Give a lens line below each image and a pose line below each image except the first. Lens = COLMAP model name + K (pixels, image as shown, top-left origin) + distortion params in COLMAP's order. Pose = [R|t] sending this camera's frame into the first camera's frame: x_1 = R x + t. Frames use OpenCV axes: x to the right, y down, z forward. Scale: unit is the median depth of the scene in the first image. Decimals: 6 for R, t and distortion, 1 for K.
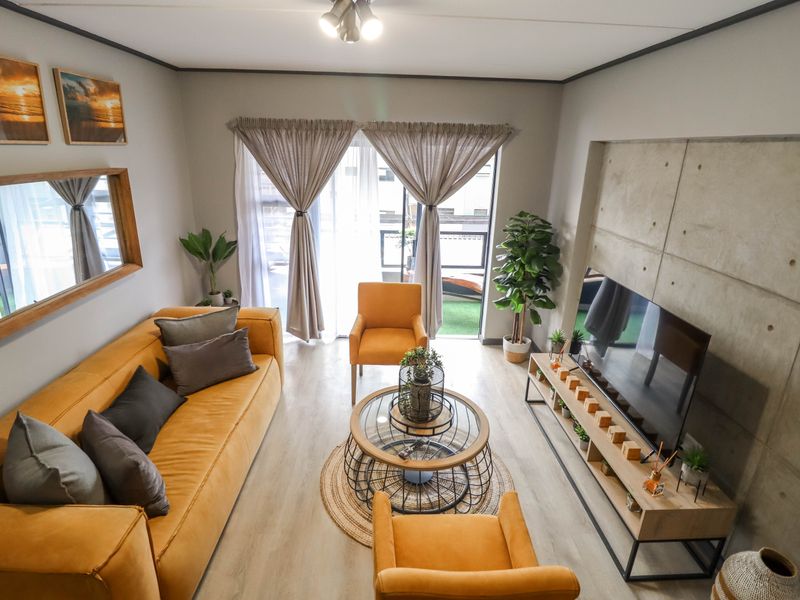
lens RADIAL K [[421.9, 0, 399.4], [0, 421.9, 296.2], [0, 0, 1]] dist [-0.002350, -0.011163]
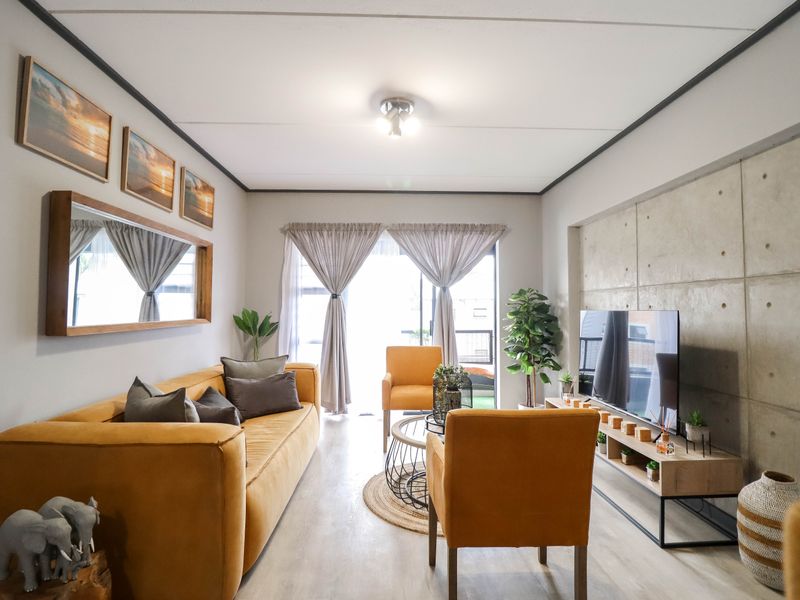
lens RADIAL K [[421.9, 0, 398.1], [0, 421.9, 303.6], [0, 0, 1]] dist [-0.002350, -0.011163]
pose [[0.999688, -0.024951, 0.000639, -0.062744], [0.023681, 0.940096, -0.340087, 0.249065], [0.007885, 0.339997, 0.940394, -0.119394]]
